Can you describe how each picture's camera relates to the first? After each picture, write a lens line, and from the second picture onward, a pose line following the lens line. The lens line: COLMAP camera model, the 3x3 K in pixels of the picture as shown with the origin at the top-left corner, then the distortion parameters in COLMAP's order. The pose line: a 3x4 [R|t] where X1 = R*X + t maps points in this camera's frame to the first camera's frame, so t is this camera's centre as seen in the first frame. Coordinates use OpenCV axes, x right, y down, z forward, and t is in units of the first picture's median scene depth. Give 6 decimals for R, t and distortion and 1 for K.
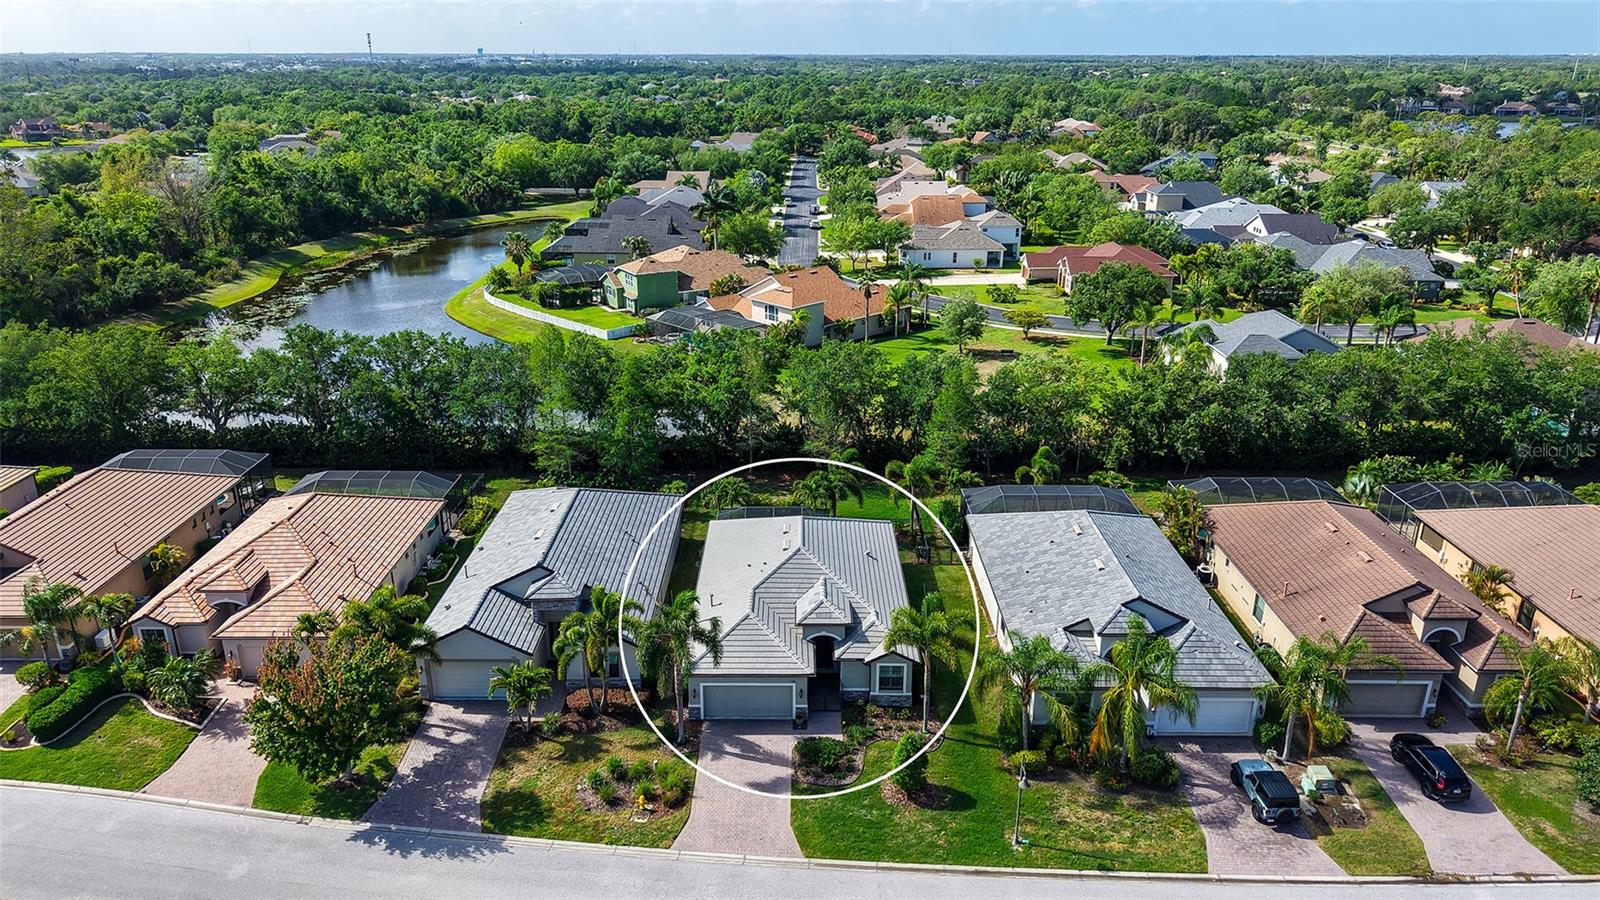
lens RADIAL K [[1085.5, 0, 788.8], [0, 1085.5, 455.9], [0, 0, 1]] dist [0.079465, -0.112341]
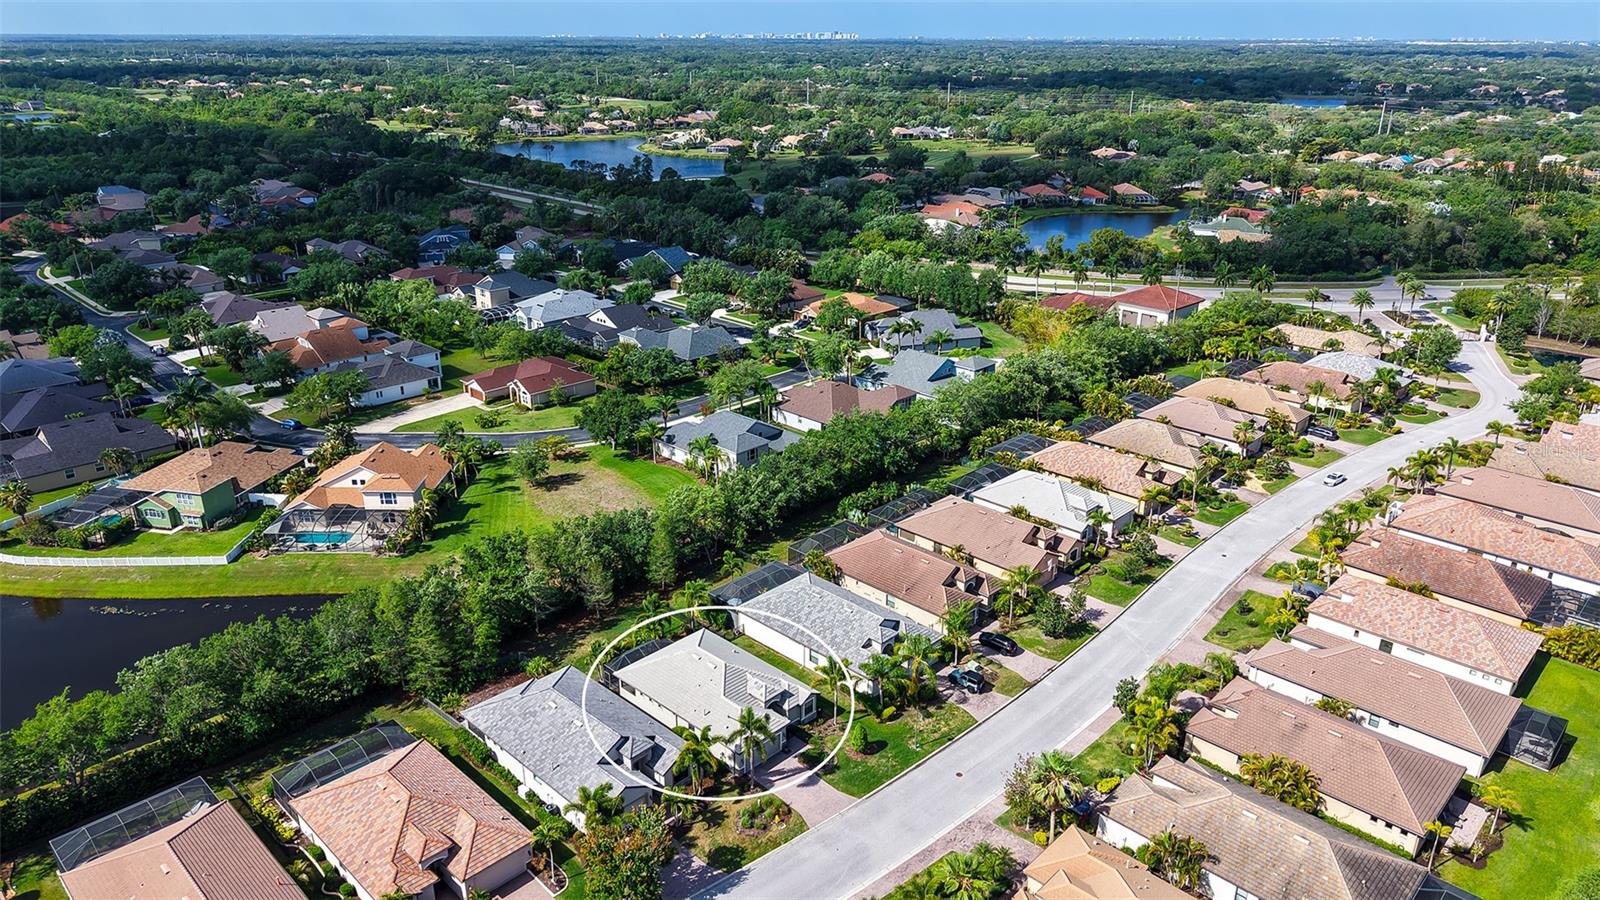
lens RADIAL K [[1085.5, 0, 788.8], [0, 1085.5, 455.9], [0, 0, 1]] dist [0.079465, -0.112341]
pose [[0.697267, -0.268584, 0.664591, -1.075360], [0.252514, 0.959751, 0.122939, -0.459933], [-0.670861, 0.082097, 0.737024, -0.416963]]
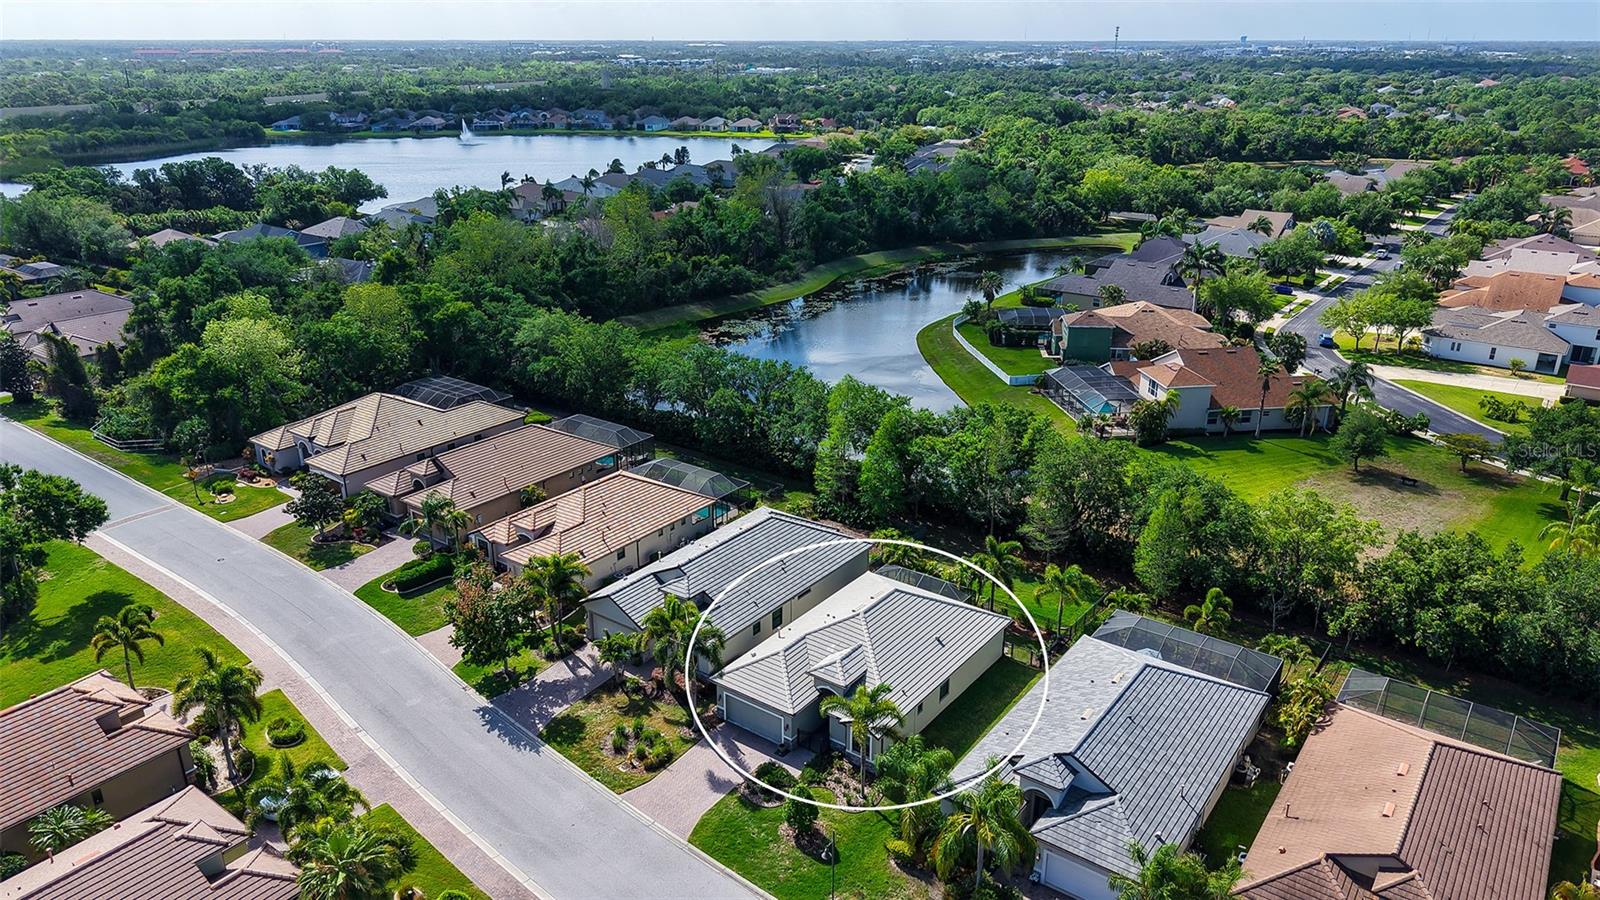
lens RADIAL K [[1085.5, 0, 788.8], [0, 1085.5, 455.9], [0, 0, 1]] dist [0.079465, -0.112341]
pose [[0.804664, 0.212594, -0.554363, 0.606997], [-0.206479, 0.975616, 0.074434, -0.164401], [0.556670, 0.054570, 0.828940, -0.023940]]
